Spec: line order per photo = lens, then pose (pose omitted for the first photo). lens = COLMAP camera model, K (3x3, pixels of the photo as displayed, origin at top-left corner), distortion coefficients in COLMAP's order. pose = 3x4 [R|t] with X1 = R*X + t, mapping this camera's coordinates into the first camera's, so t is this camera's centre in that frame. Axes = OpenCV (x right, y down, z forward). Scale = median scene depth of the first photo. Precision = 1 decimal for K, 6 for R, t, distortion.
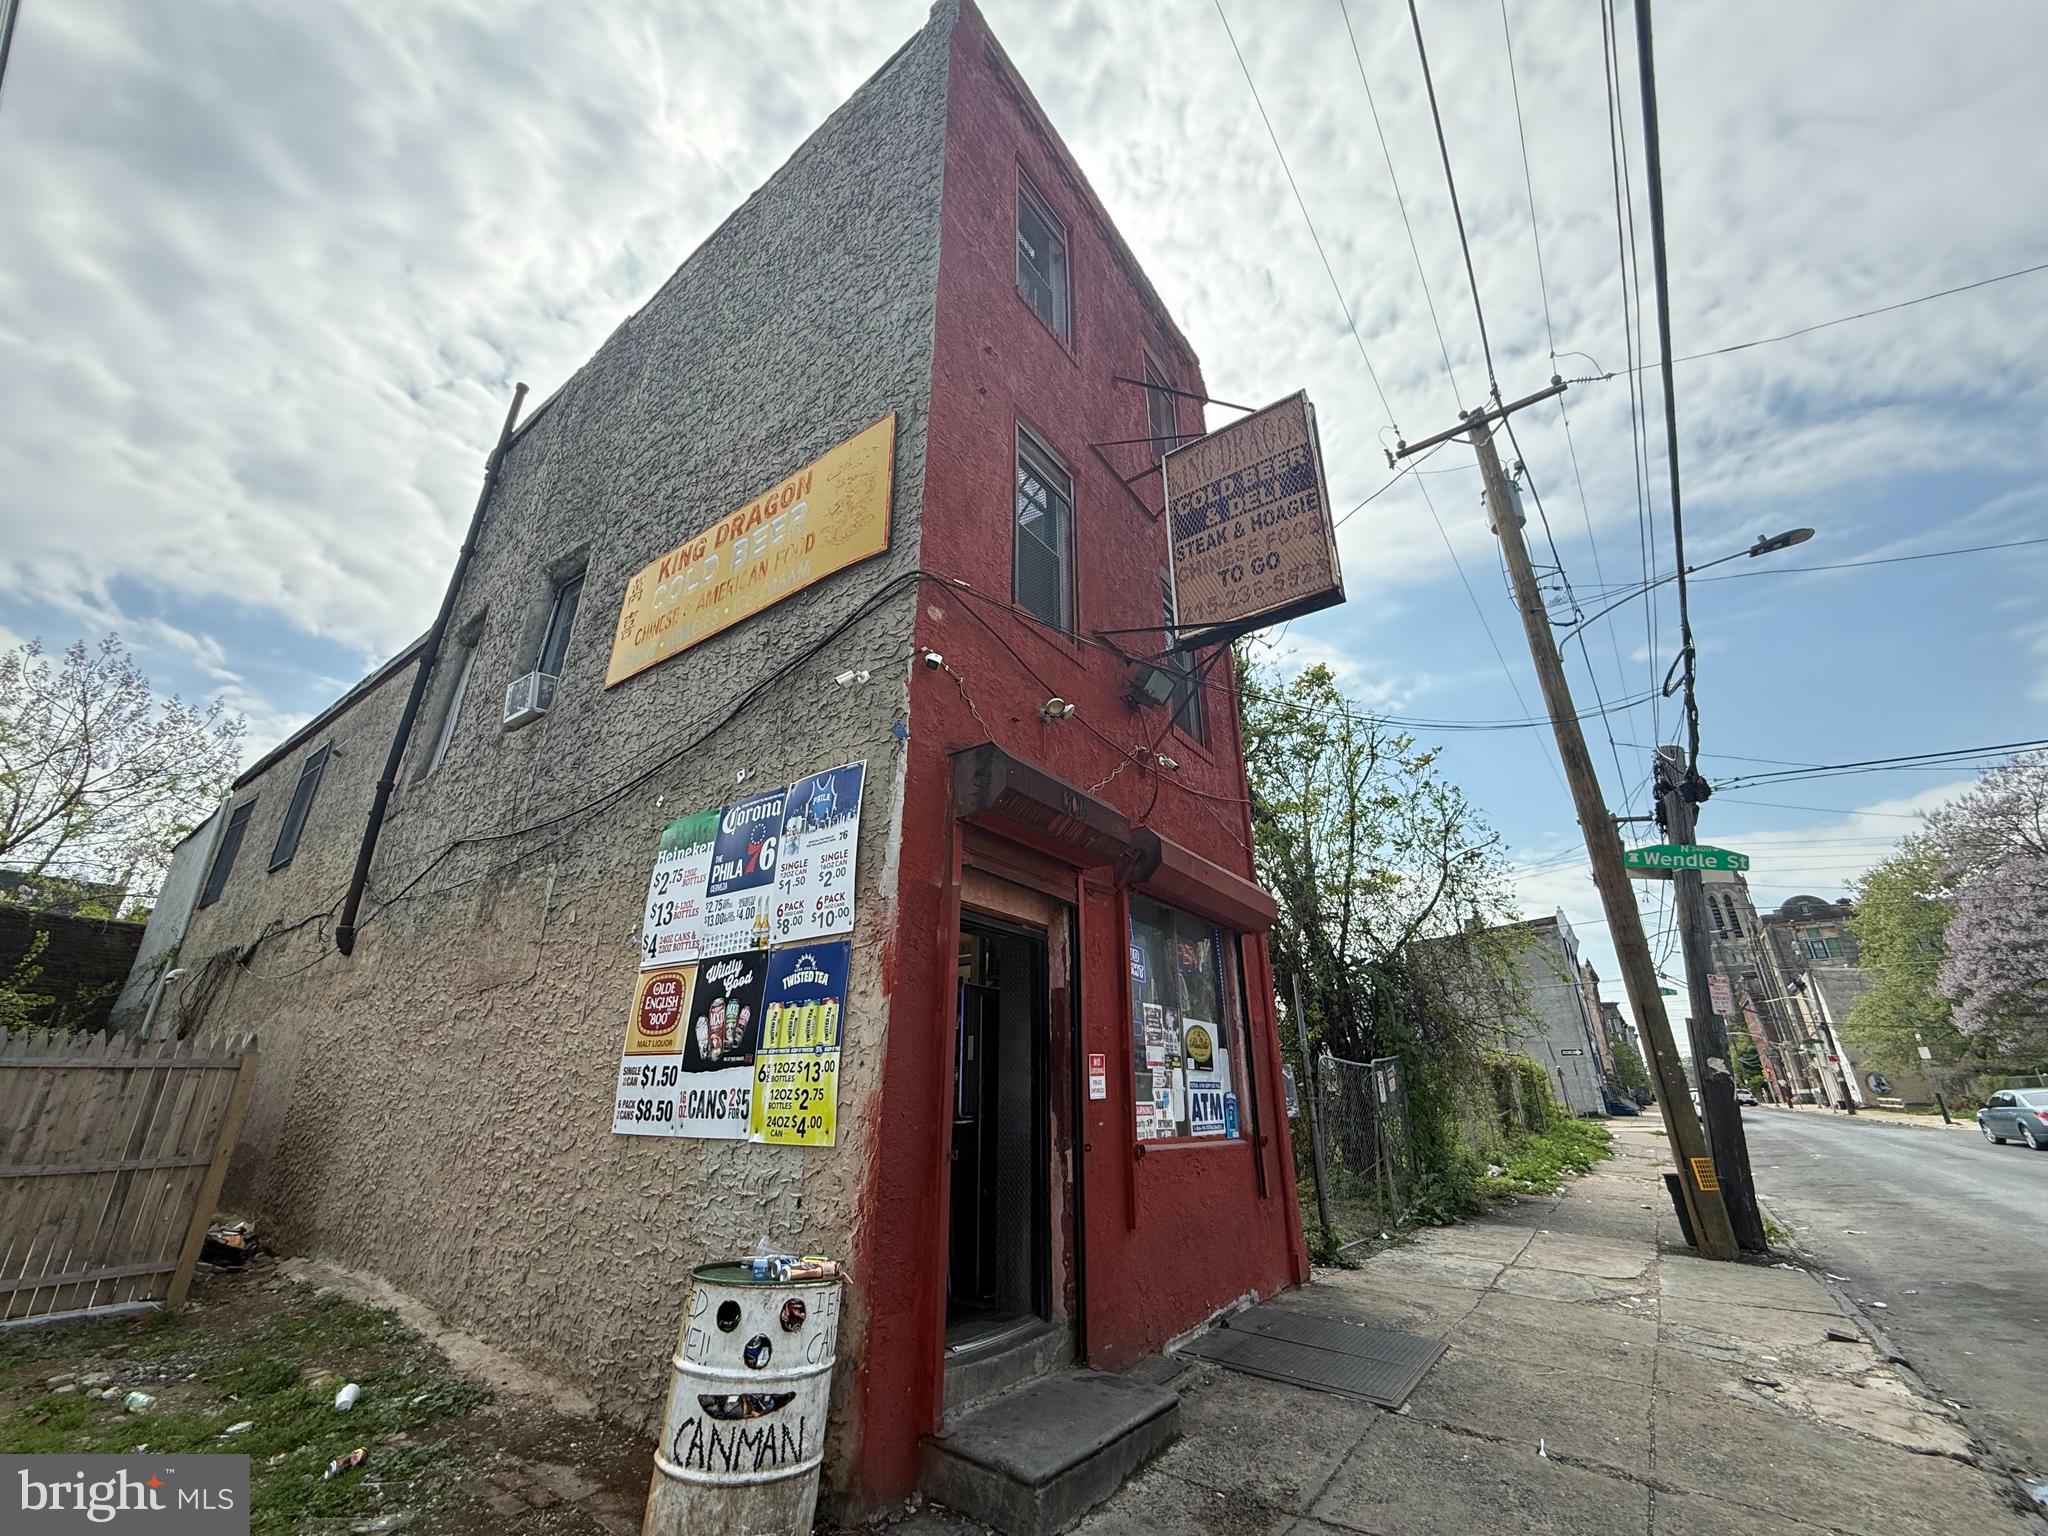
lens RADIAL K [[819.1, 0, 1020.4], [0, 819.1, 759.1], [0, 0, 1]] dist [0.002437, -0.000443]
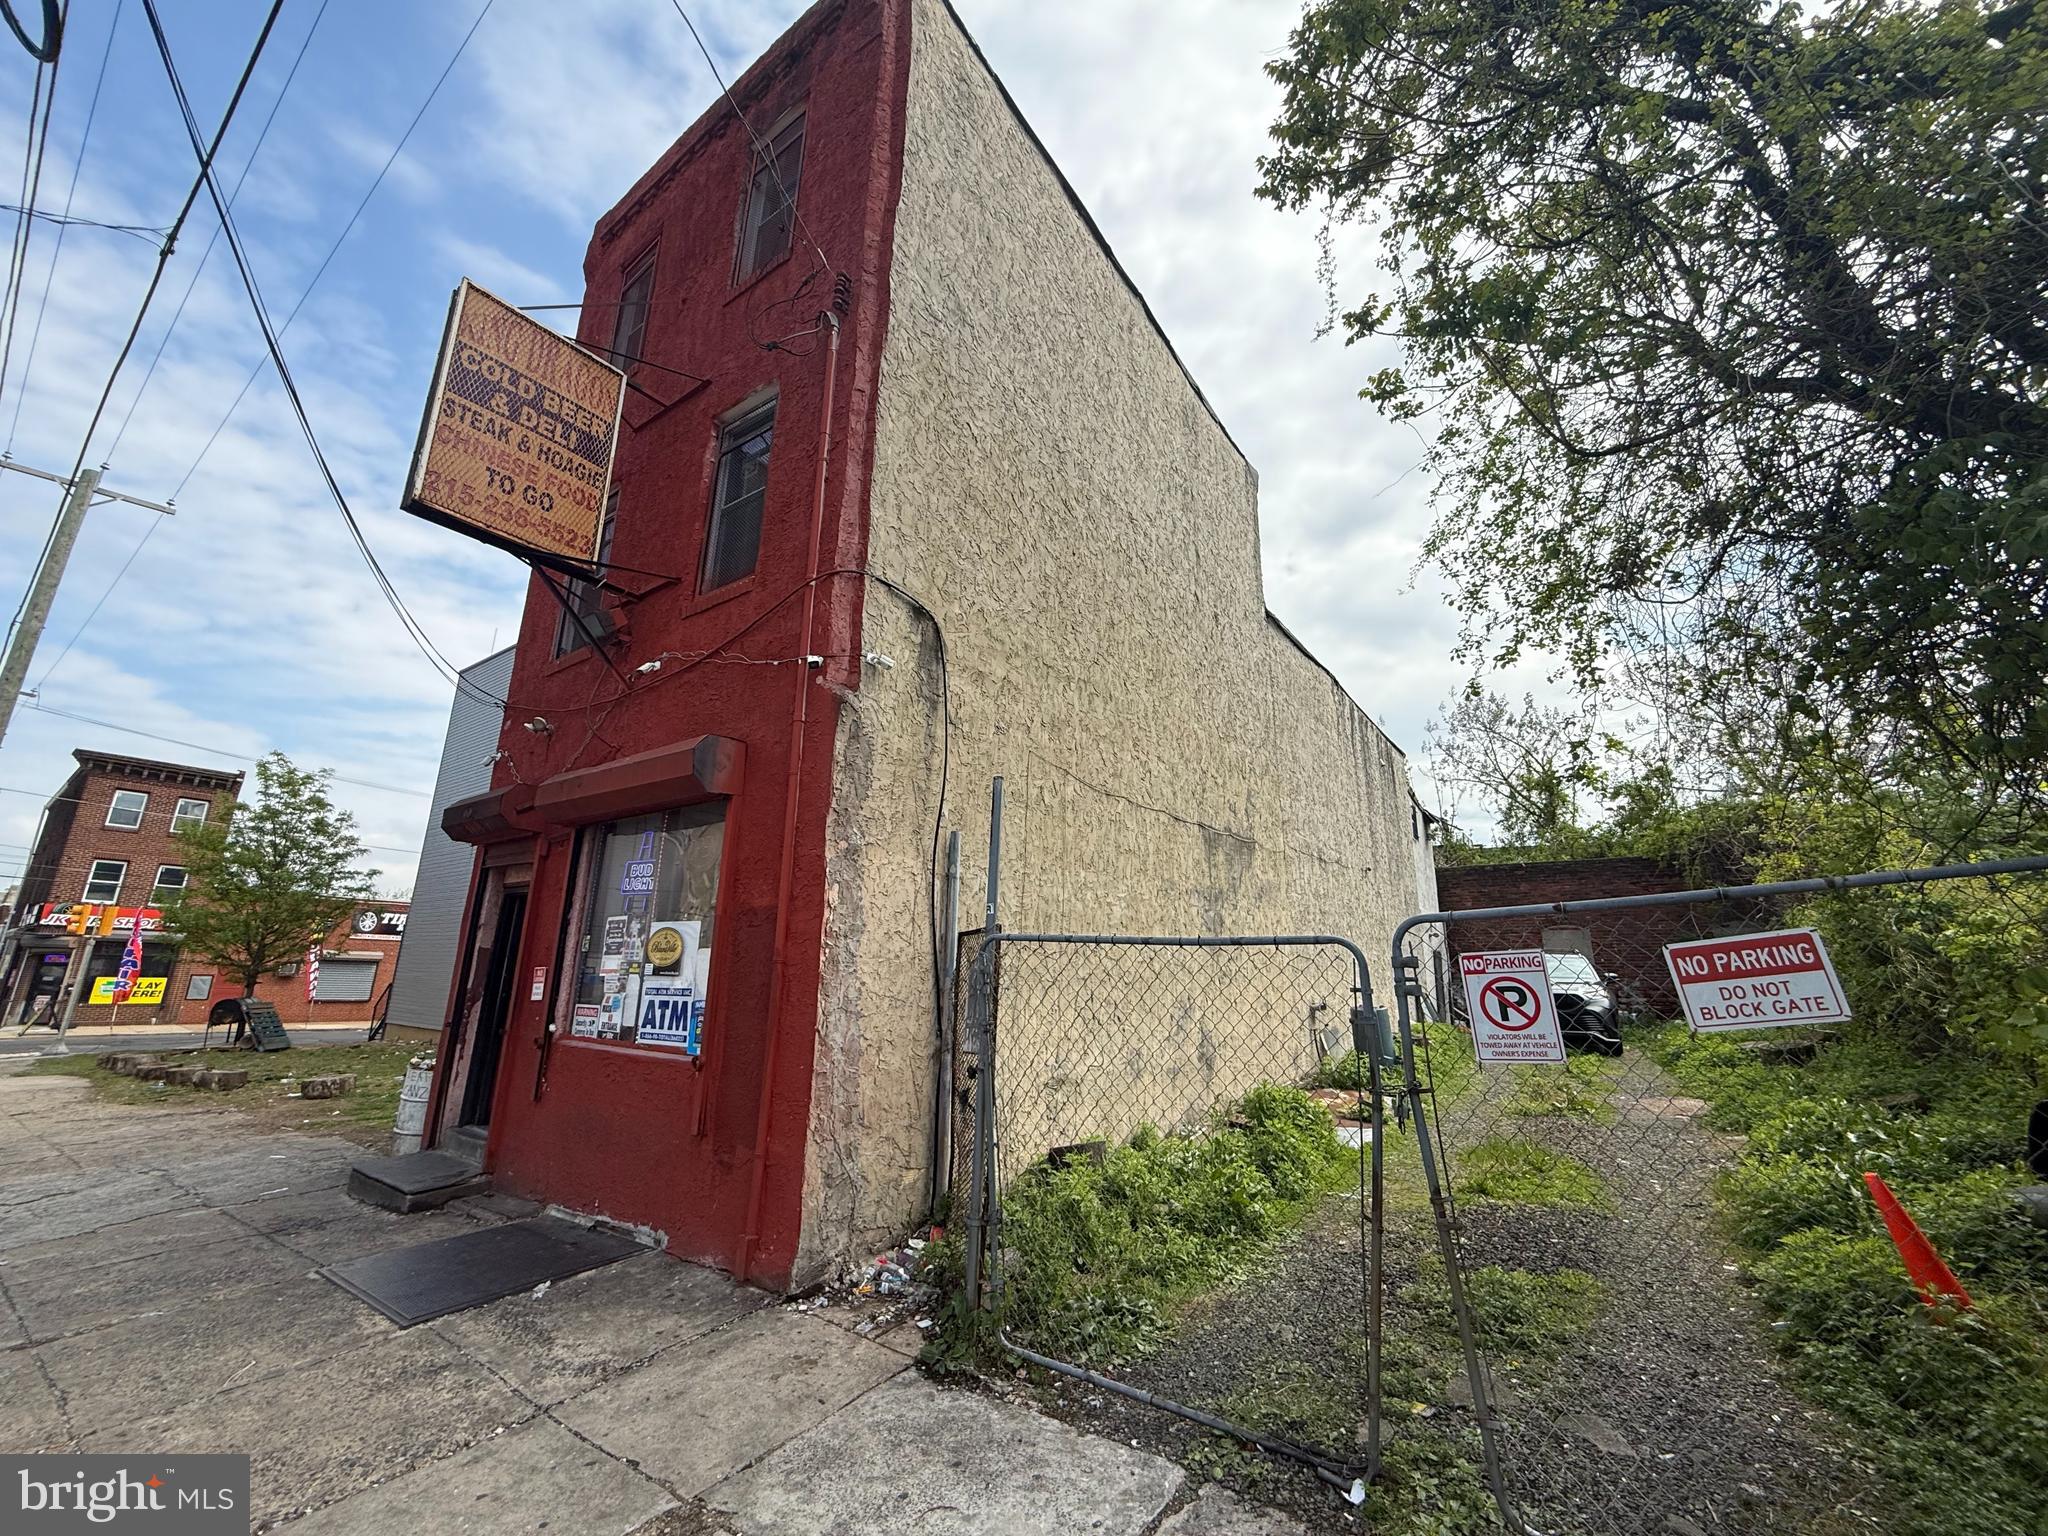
lens RADIAL K [[819.1, 0, 1032.3], [0, 819.1, 773.0], [0, 0, 1]] dist [0.002437, -0.000443]
pose [[0.003179, -0.248464, -0.968636, 1.210201], [0.368153, 0.900899, -0.229880, 0.565987], [0.929760, -0.355876, 0.094337, 1.449397]]
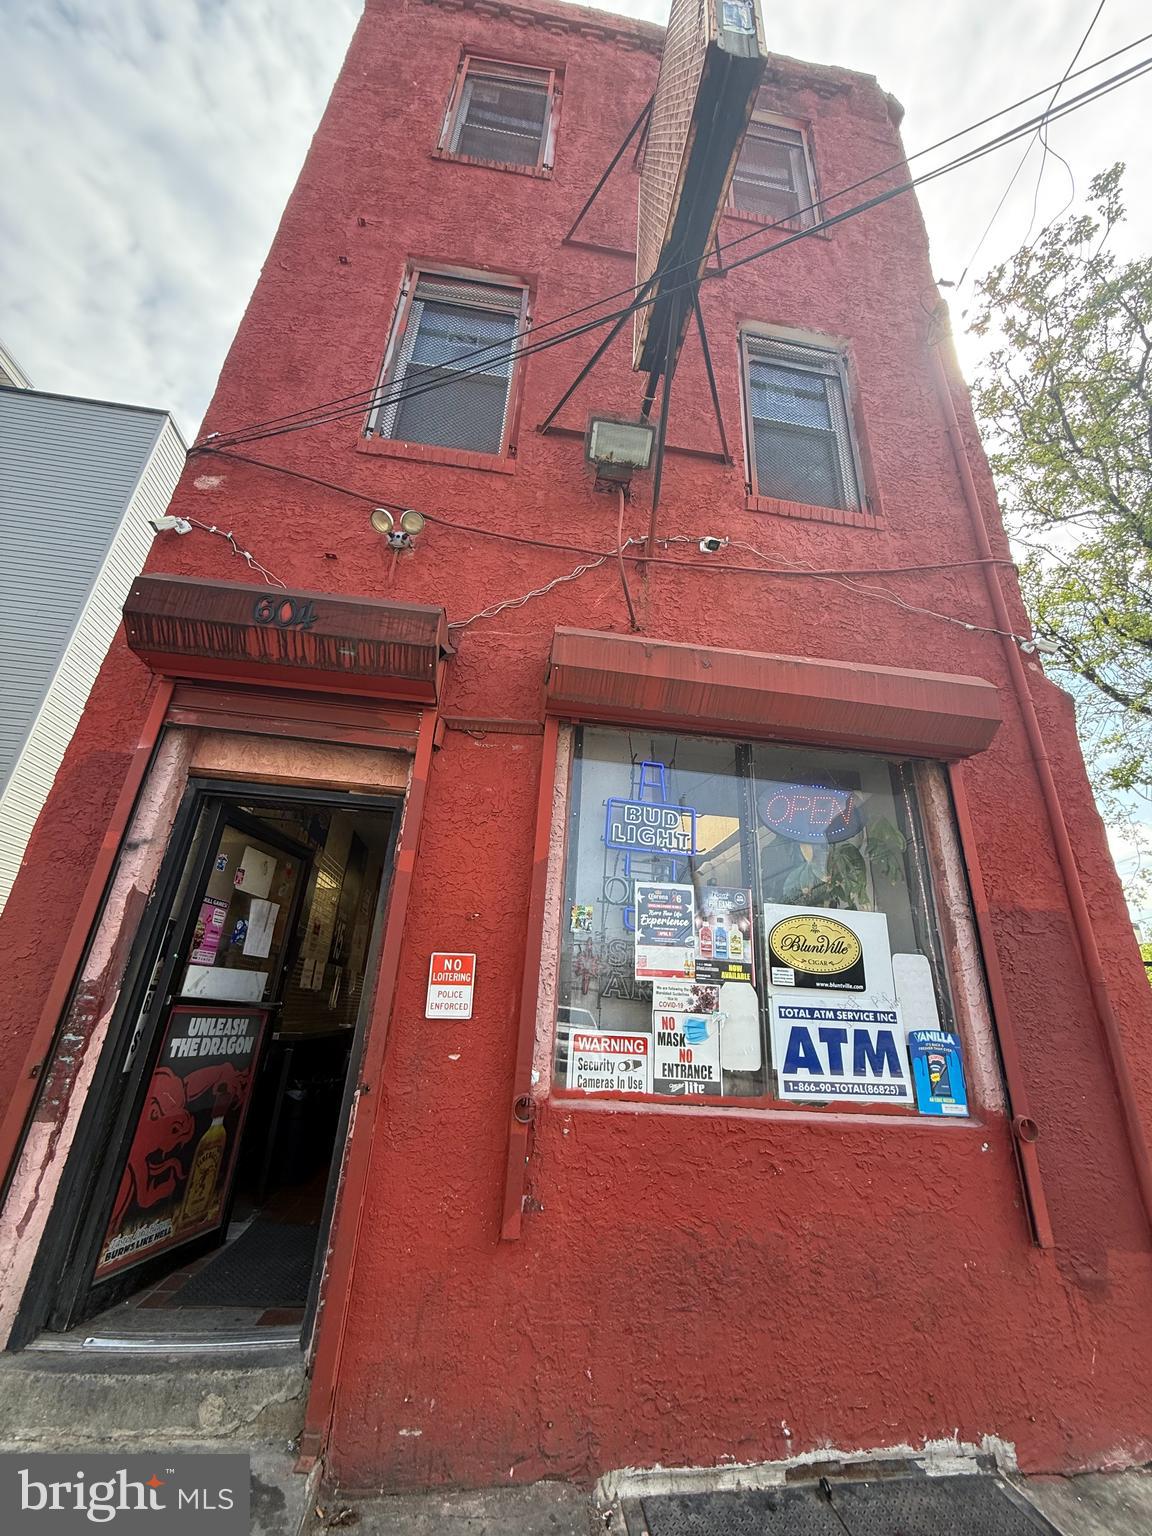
lens RADIAL K [[614.3, 0, 574.4], [0, 614.3, 761.7], [0, 0, 1]] dist [0.002437, -0.000443]
pose [[0.691660, -0.243207, -0.680042, 0.465614], [0.232207, 0.966486, -0.109476, 0.241803], [0.683876, -0.082190, 0.724954, 0.602588]]
